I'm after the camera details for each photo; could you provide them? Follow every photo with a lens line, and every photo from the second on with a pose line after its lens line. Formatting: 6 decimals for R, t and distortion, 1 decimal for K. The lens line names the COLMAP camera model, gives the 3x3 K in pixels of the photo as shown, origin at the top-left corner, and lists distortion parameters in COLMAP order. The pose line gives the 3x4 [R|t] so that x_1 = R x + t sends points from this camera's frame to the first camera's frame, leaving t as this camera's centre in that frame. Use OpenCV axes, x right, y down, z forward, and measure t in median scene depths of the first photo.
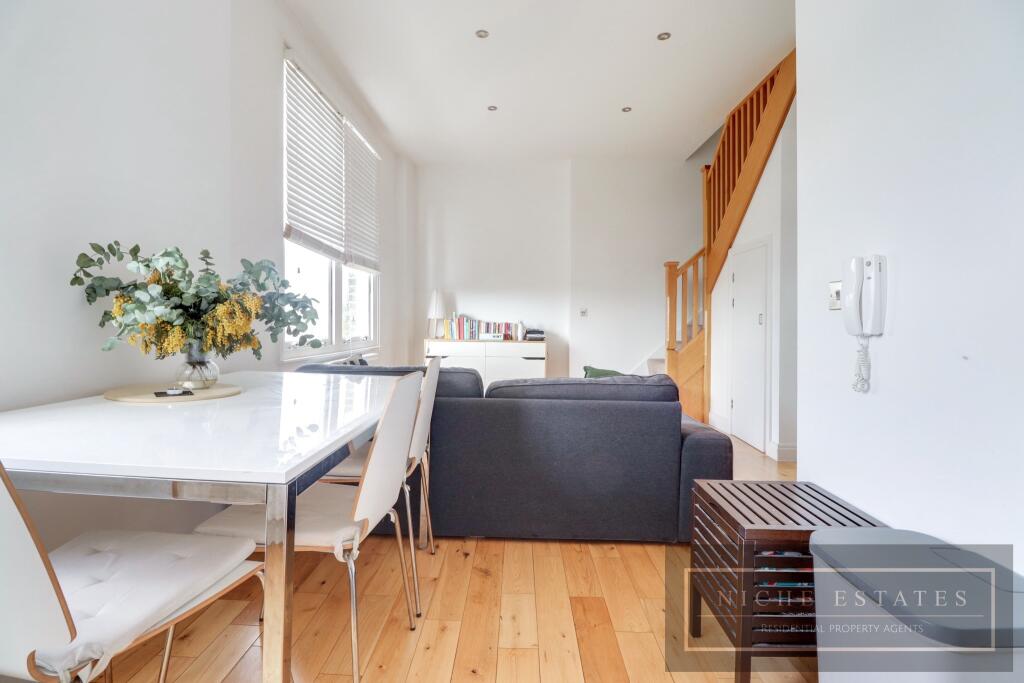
lens RADIAL K [[491.7, 0, 512.1], [0, 491.7, 324.6], [0, 0, 1]] dist [-0.001330, -0.000394]
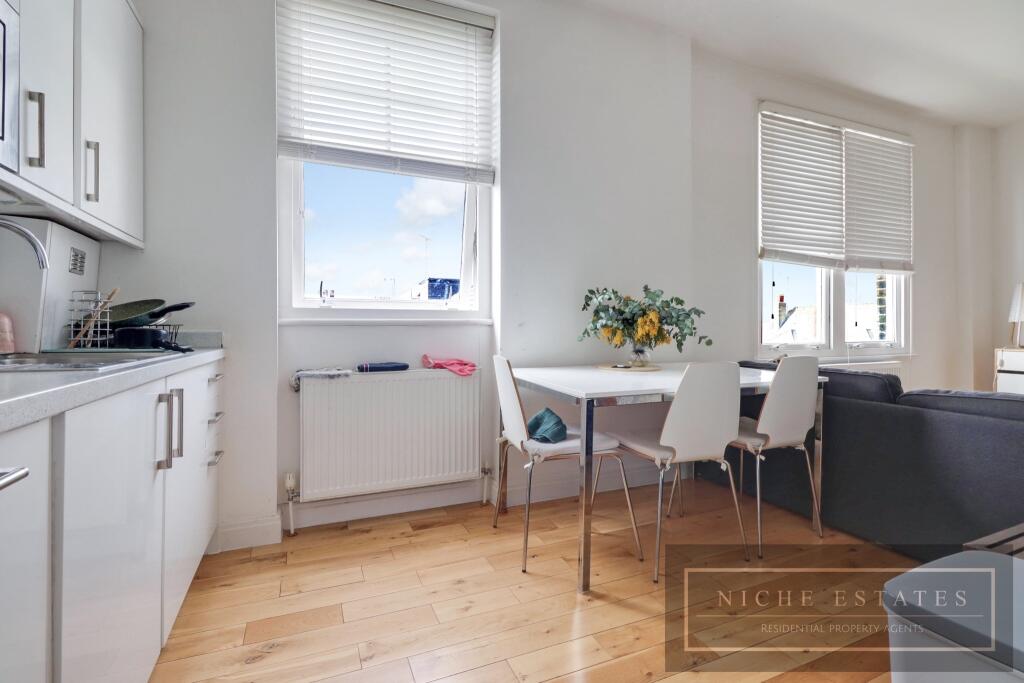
lens RADIAL K [[491.7, 0, 512.1], [0, 491.7, 324.6], [0, 0, 1]] dist [-0.001330, -0.000394]
pose [[0.413864, -0.012093, -0.910258, 0.664085], [-0.000348, 0.999910, -0.013442, 0.006683], [0.910339, 0.005880, 0.413823, -0.106075]]
